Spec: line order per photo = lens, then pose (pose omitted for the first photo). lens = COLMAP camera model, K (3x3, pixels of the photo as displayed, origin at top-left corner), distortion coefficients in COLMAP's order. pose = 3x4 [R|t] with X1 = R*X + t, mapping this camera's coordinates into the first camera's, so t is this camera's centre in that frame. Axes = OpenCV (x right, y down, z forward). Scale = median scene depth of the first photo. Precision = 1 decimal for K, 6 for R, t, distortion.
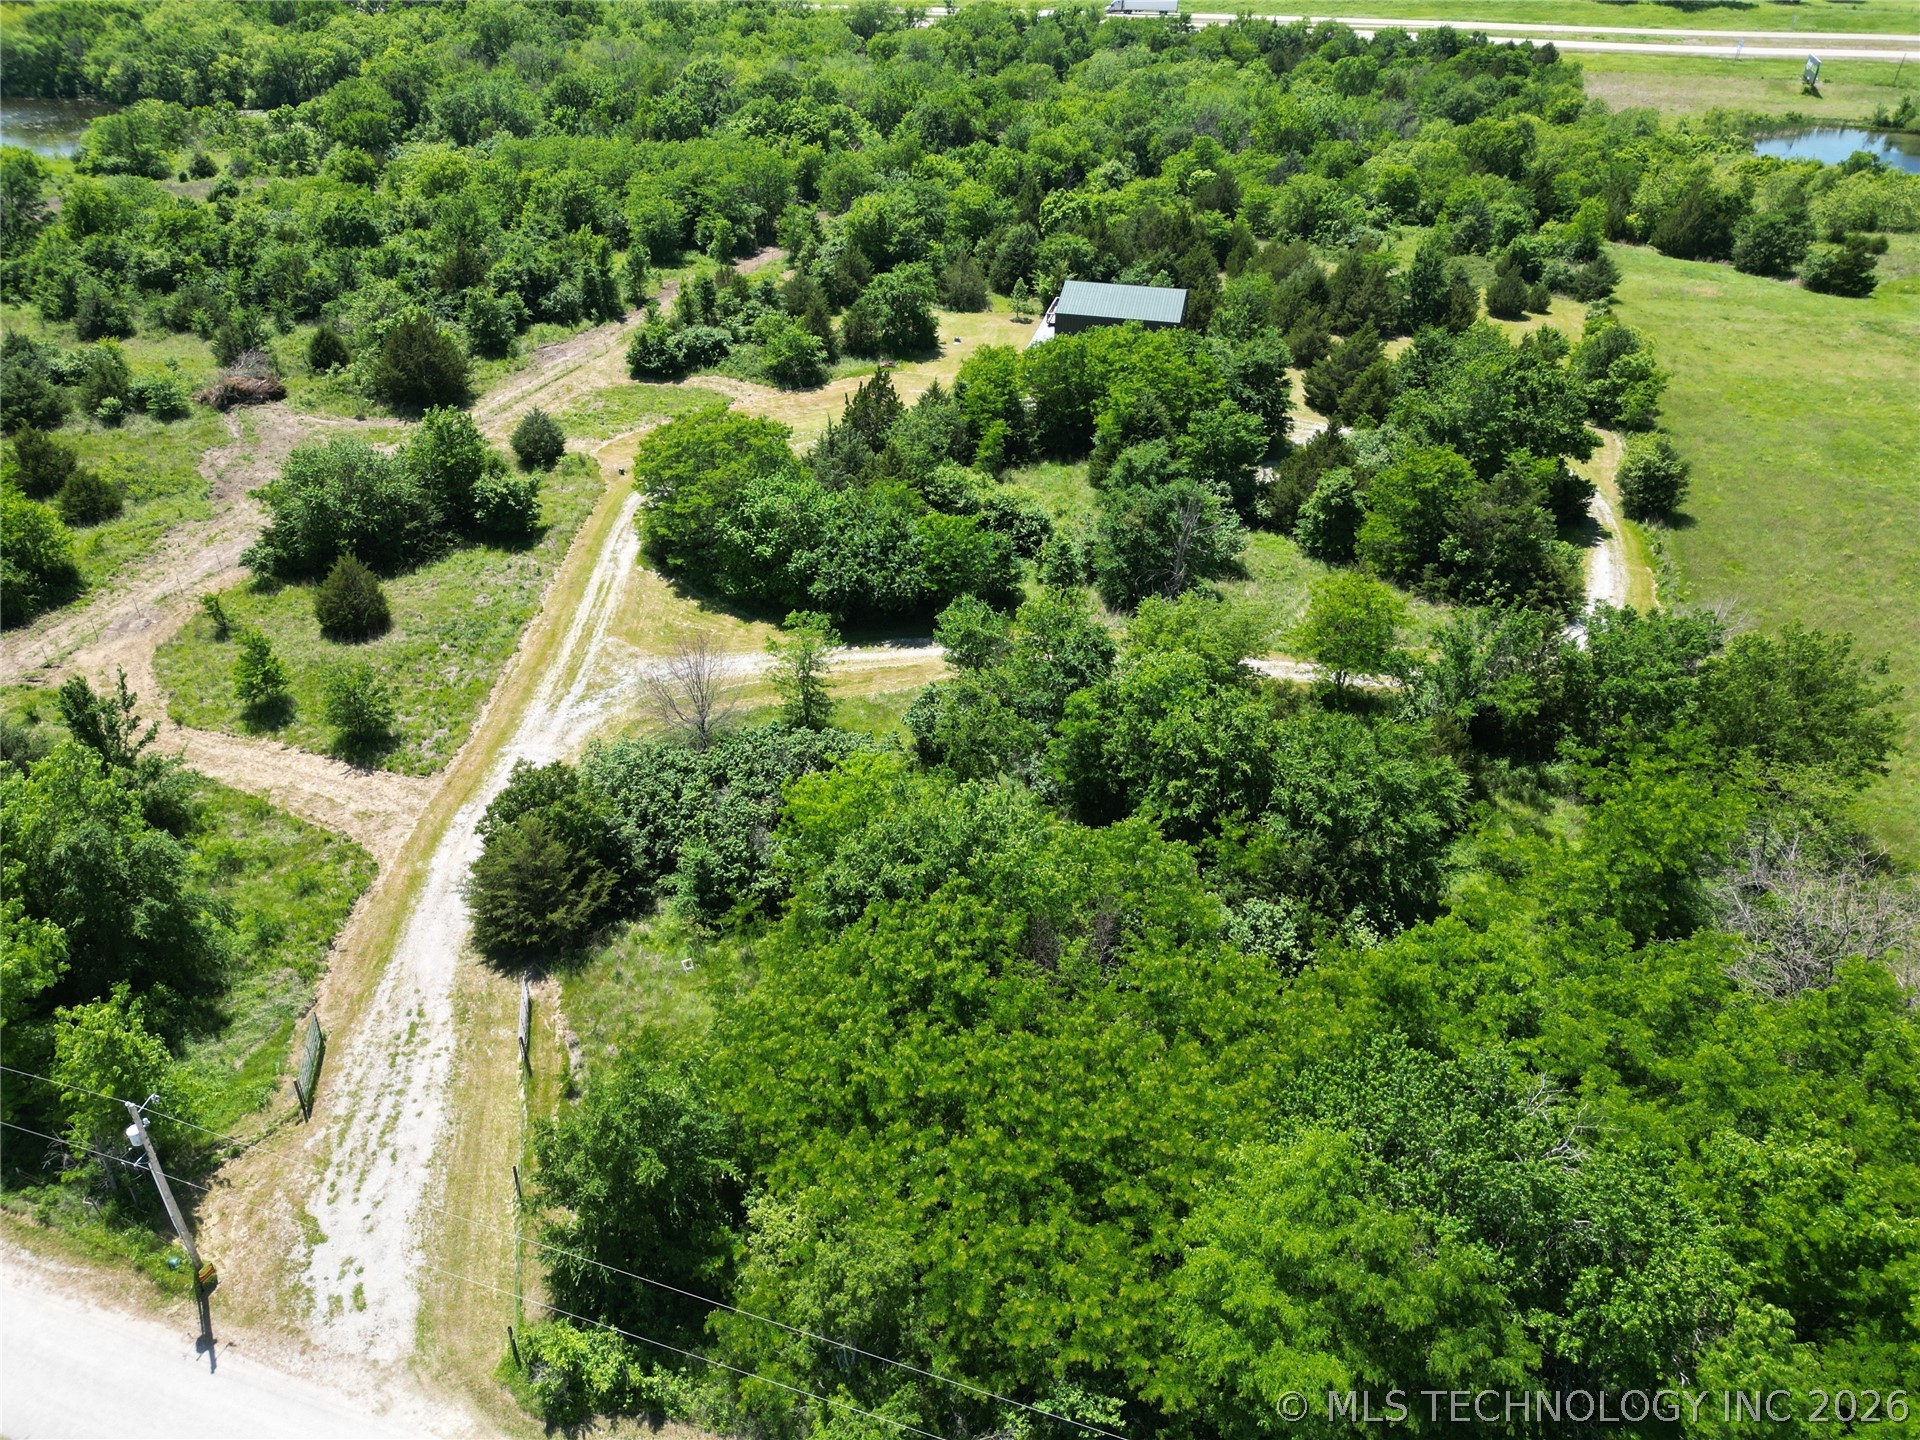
lens RADIAL K [[1348.6, 0, 958.6], [0, 1348.6, 715.0], [0, 0, 1]] dist [0.046969, -0.034845]
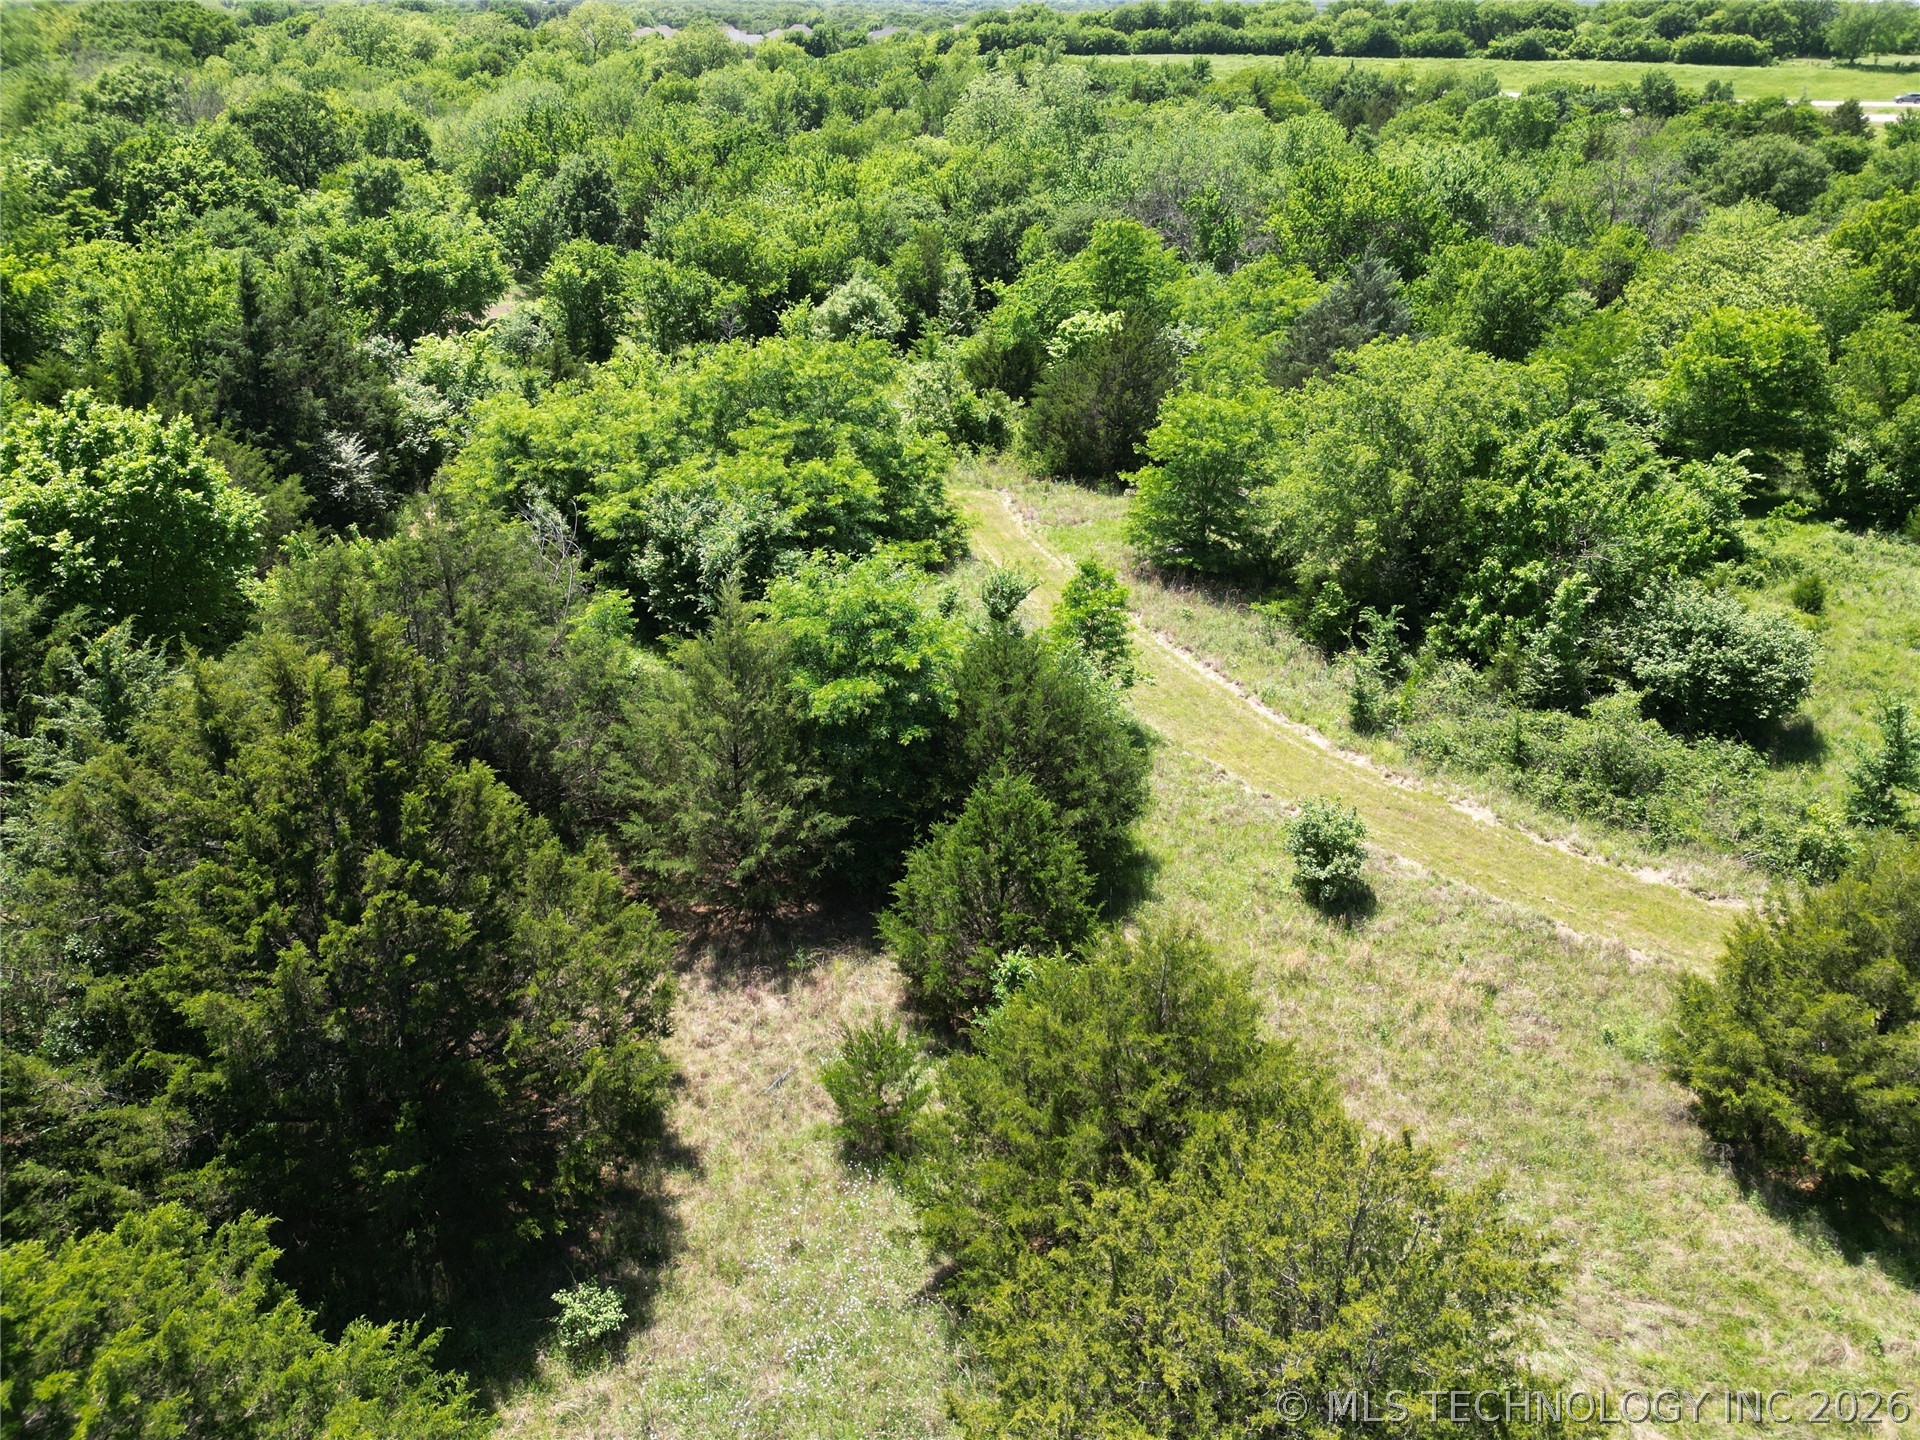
lens RADIAL K [[1348.6, 0, 974.6], [0, 1348.6, 728.6], [0, 0, 1]] dist [0.046969, -0.034845]
pose [[0.998187, 0.036017, -0.048228, 0.233357], [-0.039685, 0.996211, -0.077381, -0.375217], [0.045259, 0.079155, 0.995834, 0.931879]]
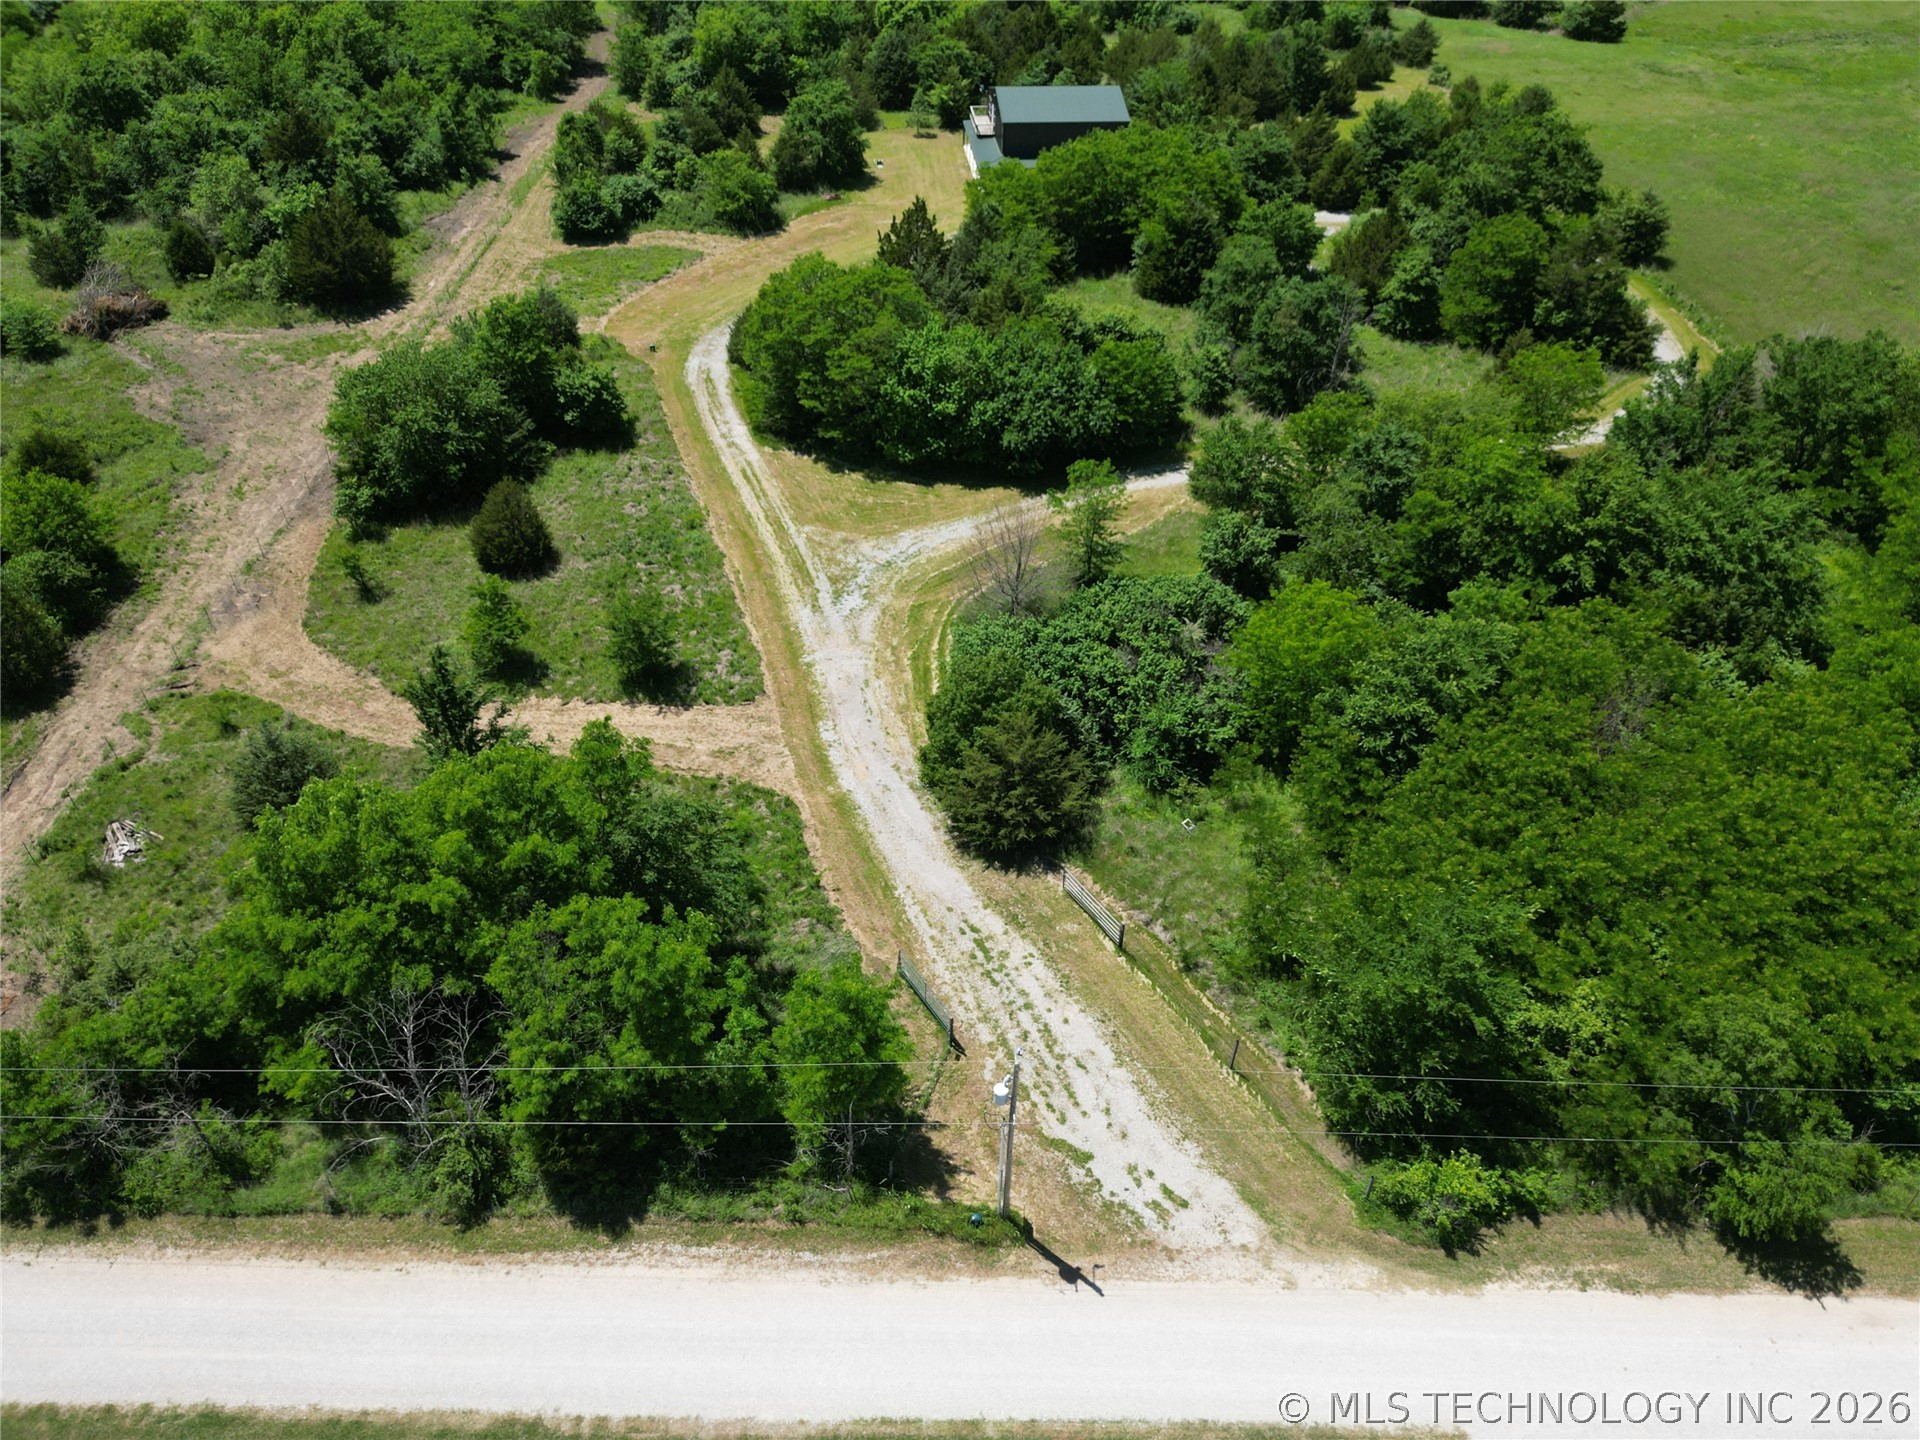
lens RADIAL K [[1348.6, 0, 958.0], [0, 1348.6, 718.4], [0, 0, 1]] dist [0.046969, -0.034845]
pose [[0.950434, -0.198409, 0.239393, -0.234387], [0.167493, 0.975385, 0.143421, -0.025122], [-0.261957, -0.096216, 0.960271, 0.039046]]
